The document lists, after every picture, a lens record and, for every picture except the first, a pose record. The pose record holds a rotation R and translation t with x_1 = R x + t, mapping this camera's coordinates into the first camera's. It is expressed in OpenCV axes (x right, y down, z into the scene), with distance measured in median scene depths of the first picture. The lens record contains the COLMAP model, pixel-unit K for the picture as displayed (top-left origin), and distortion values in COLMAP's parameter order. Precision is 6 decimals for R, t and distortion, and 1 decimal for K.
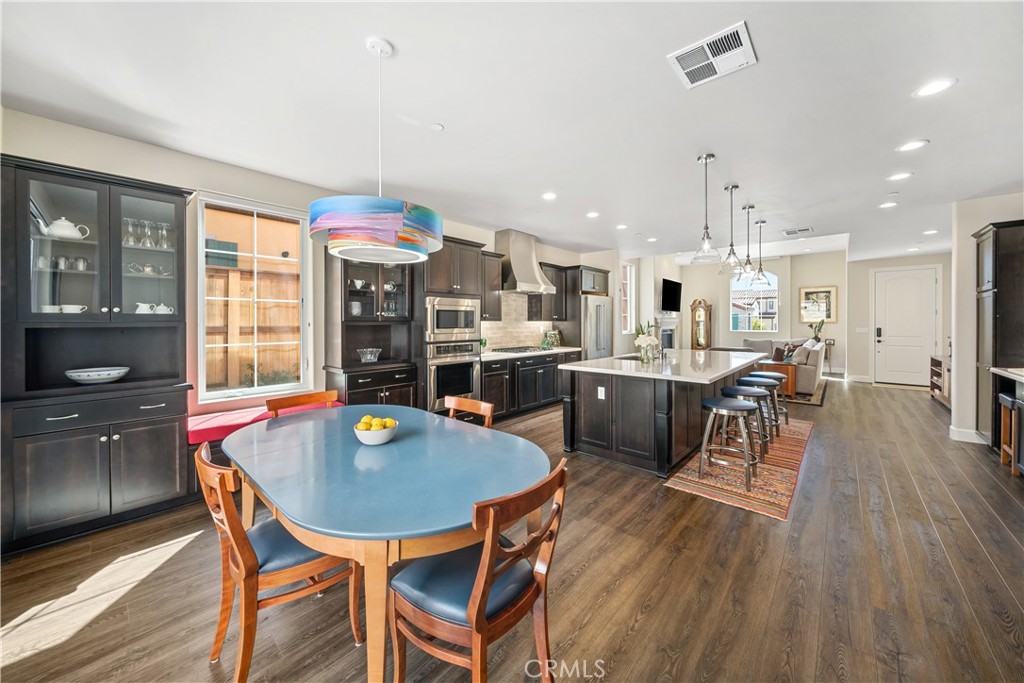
lens RADIAL K [[368.1, 0, 520.1], [0, 368.1, 318.7], [0, 0, 1]] dist [0.001963, 0.000057]
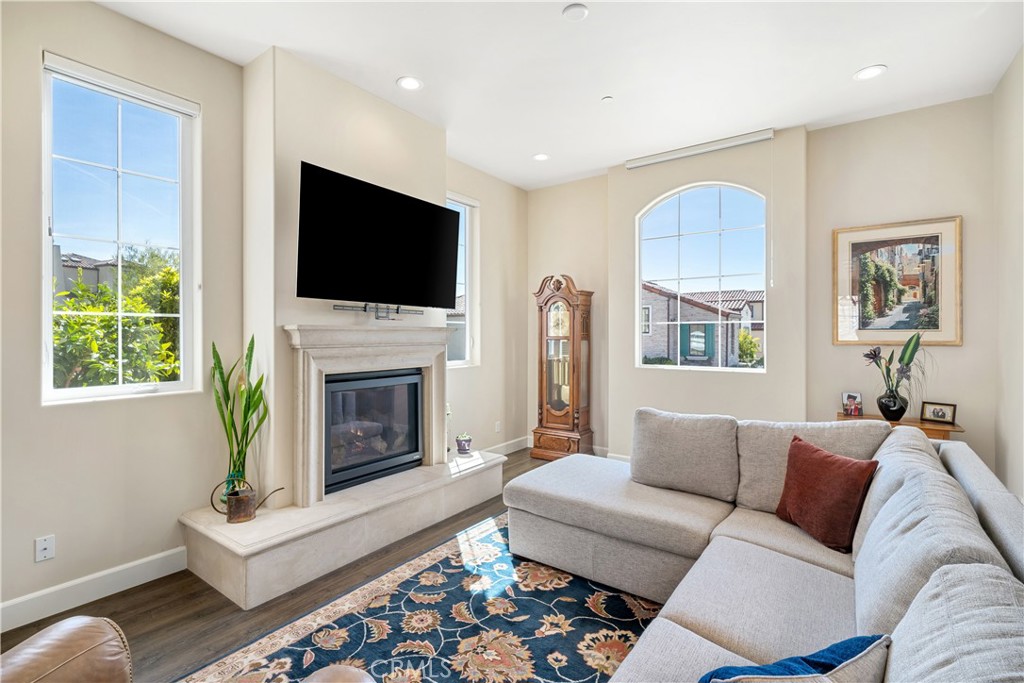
lens RADIAL K [[483.2, 0, 495.7], [0, 483.2, 334.9], [0, 0, 1]] dist [0.001468, -0.000019]
pose [[0.996949, -0.002887, 0.078007, 0.558116], [0.002316, 0.999970, 0.007413, -0.000362], [-0.078026, -0.007209, 0.996925, 0.776943]]
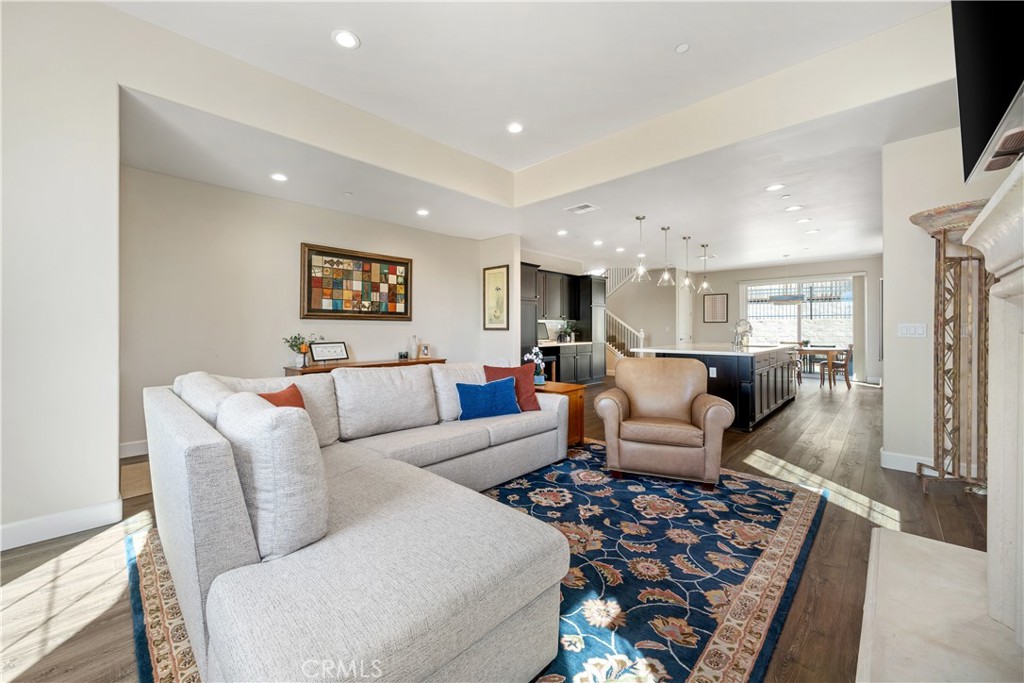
lens RADIAL K [[393.6, 0, 481.3], [0, 393.6, 329.5], [0, 0, 1]] dist [-0.002151, -0.000339]
pose [[-0.995635, 0.001921, 0.093313, 0.613142], [0.001426, 0.999985, -0.005366, 0.030366], [-0.093322, -0.005209, -0.995622, 1.309859]]
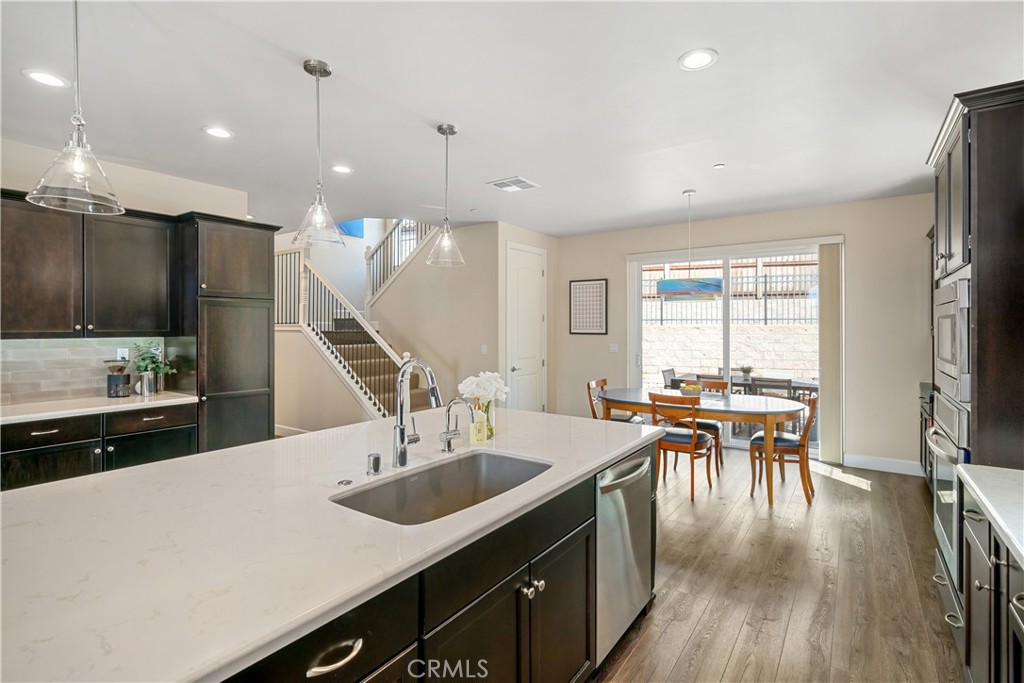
lens RADIAL K [[483.2, 0, 507.3], [0, 483.2, 332.0], [0, 0, 1]] dist [0.001468, -0.000019]
pose [[-0.996243, 0.000837, -0.086592, 0.177849], [0.000901, 0.999999, -0.000705, -0.002106], [0.086592, -0.000781, -0.996244, 0.760449]]
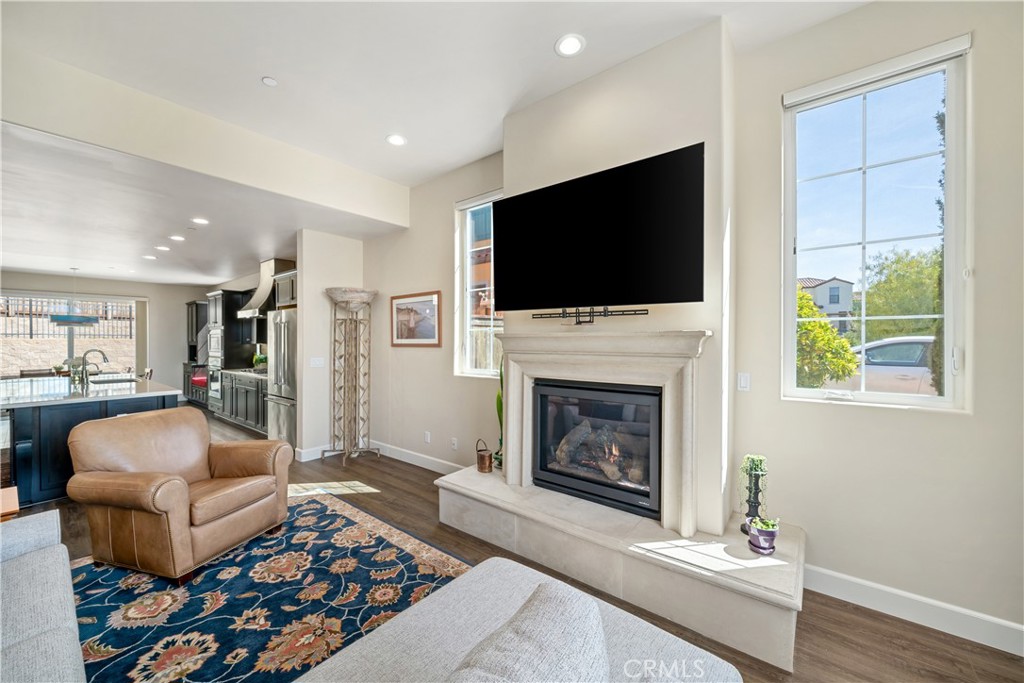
lens RADIAL K [[393.6, 0, 505.1], [0, 393.6, 340.0], [0, 0, 1]] dist [-0.002151, -0.000339]
pose [[0.022608, -0.000183, -0.999744, 0.804568], [0.010287, 0.999947, 0.000050, 0.000361], [0.999691, -0.010286, 0.022608, 1.143907]]
